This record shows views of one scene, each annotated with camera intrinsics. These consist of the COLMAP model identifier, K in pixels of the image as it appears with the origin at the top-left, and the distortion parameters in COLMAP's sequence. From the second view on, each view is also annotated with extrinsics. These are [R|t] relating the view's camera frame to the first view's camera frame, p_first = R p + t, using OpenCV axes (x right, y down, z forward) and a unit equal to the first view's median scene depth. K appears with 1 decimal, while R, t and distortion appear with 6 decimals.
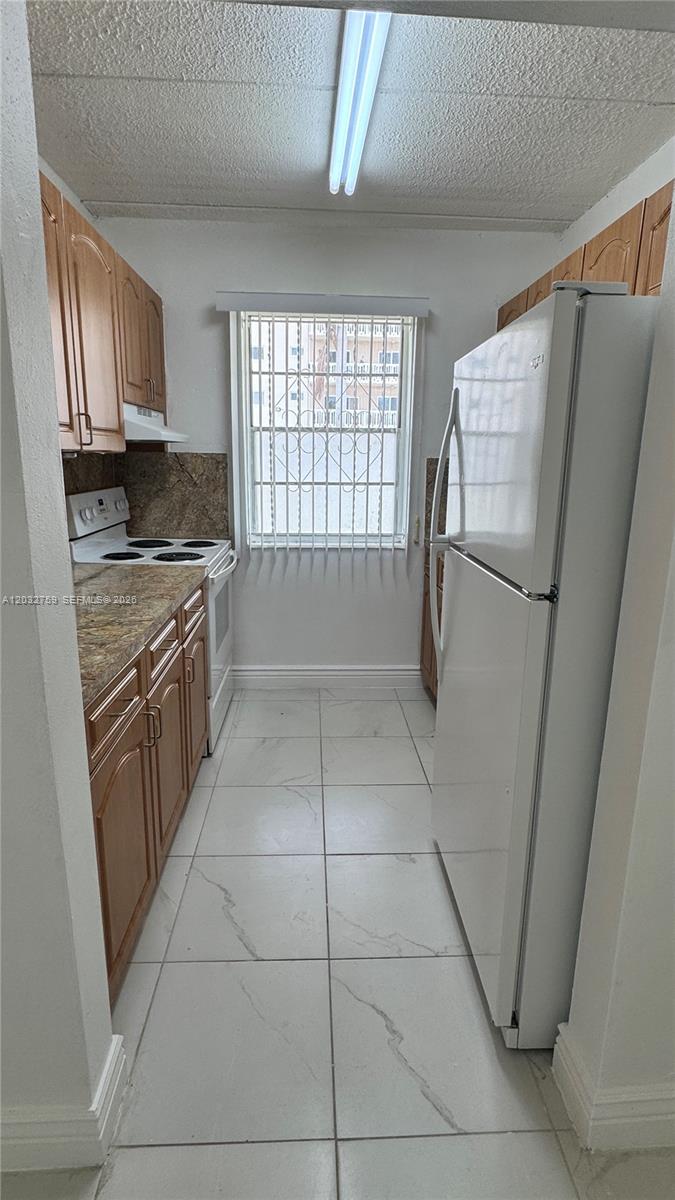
lens RADIAL K [[603.2, 0, 339.6], [0, 603.2, 598.6], [0, 0, 1]] dist [-0.001525, -0.000417]
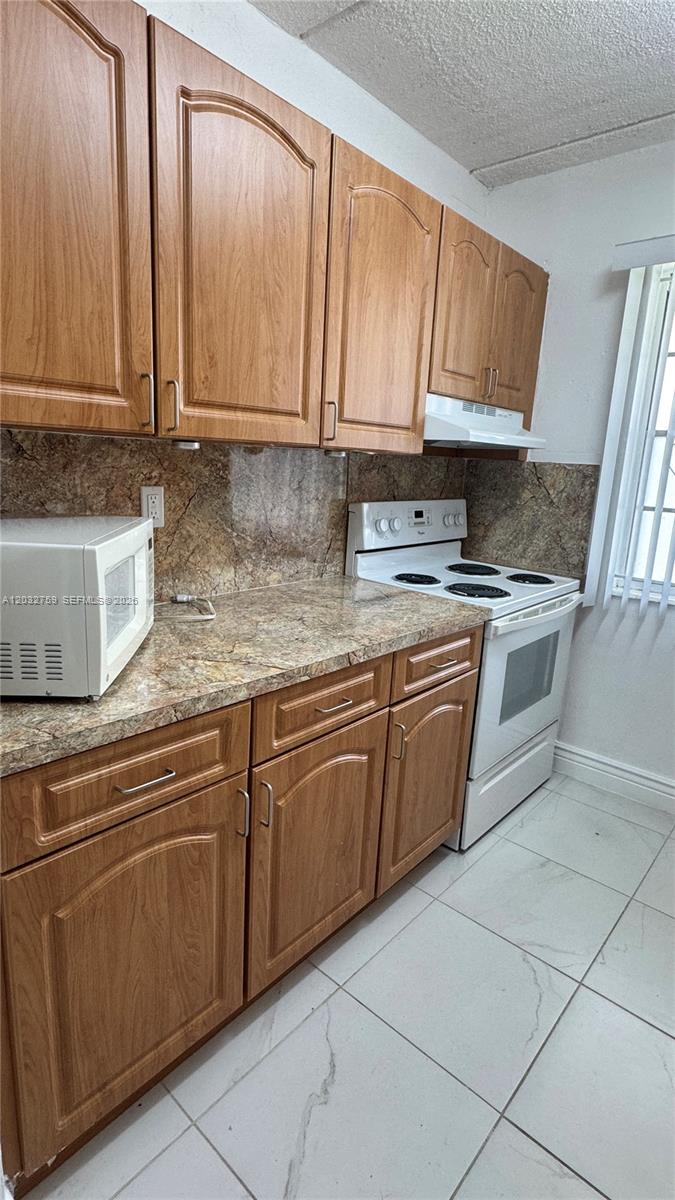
lens RADIAL K [[604.1, 0, 344.9], [0, 604.1, 598.3], [0, 0, 1]] dist [-0.001669, -0.000479]
pose [[0.721929, 0.173624, -0.669831, 0.118814], [-0.196516, 0.979596, 0.042116, -0.051100], [0.663476, 0.101227, 0.741319, 0.265701]]
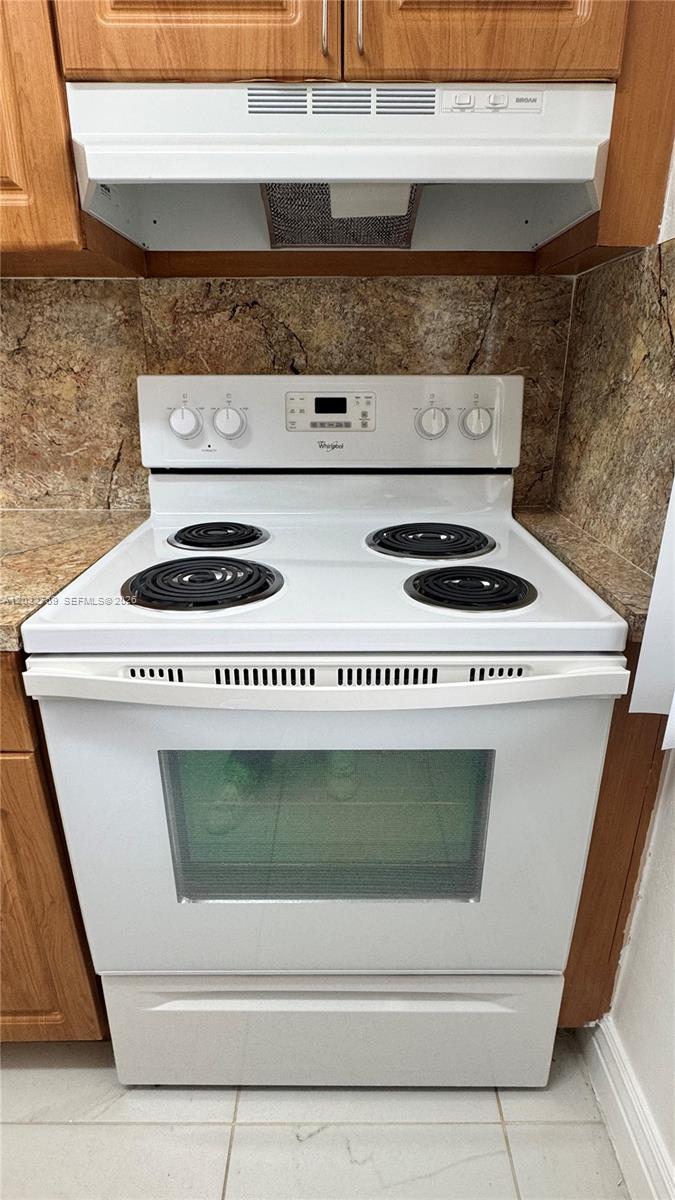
lens RADIAL K [[606.0, 0, 339.1], [0, 606.0, 594.9], [0, 0, 1]] dist [-0.002266, -0.000846]
pose [[-0.046267, 0.331843, -0.942199, 0.034441], [-0.233606, 0.913461, 0.333193, -0.163135], [0.971230, 0.235519, 0.035257, 0.920546]]
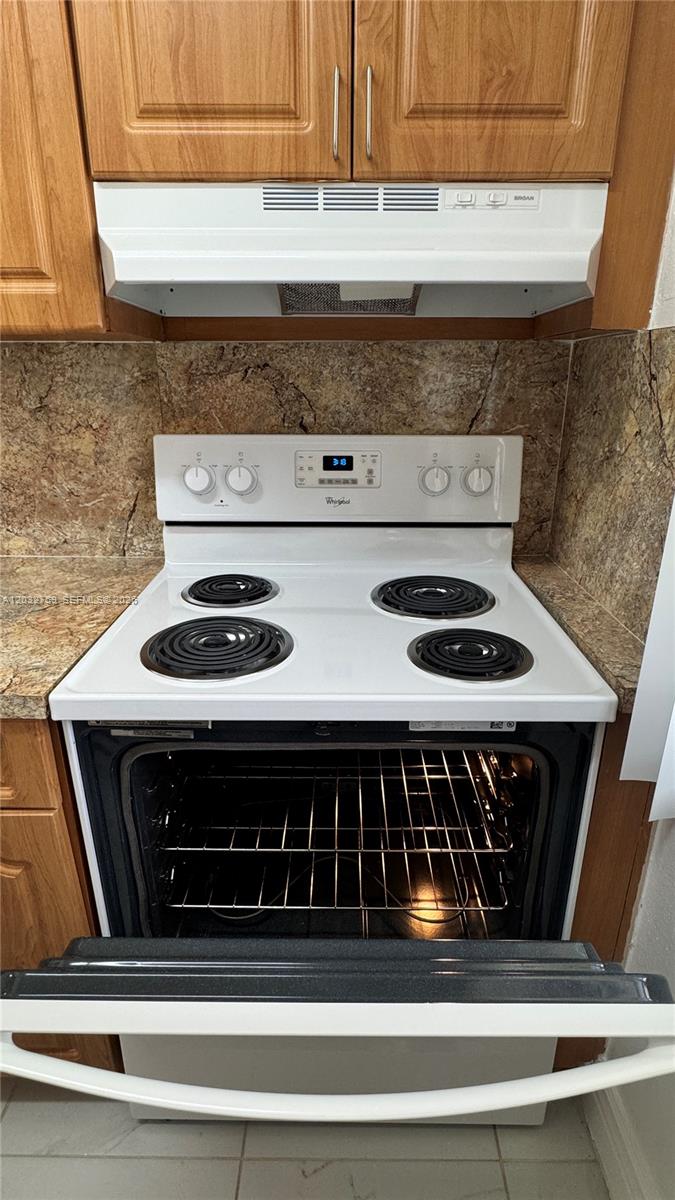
lens RADIAL K [[606.0, 0, 339.1], [0, 606.0, 594.9], [0, 0, 1]] dist [-0.002266, -0.000846]
pose [[-0.053481, 0.322258, -0.945140, 0.040372], [-0.236250, 0.915540, 0.325533, -0.193823], [0.970219, 0.240699, 0.027170, 0.911658]]
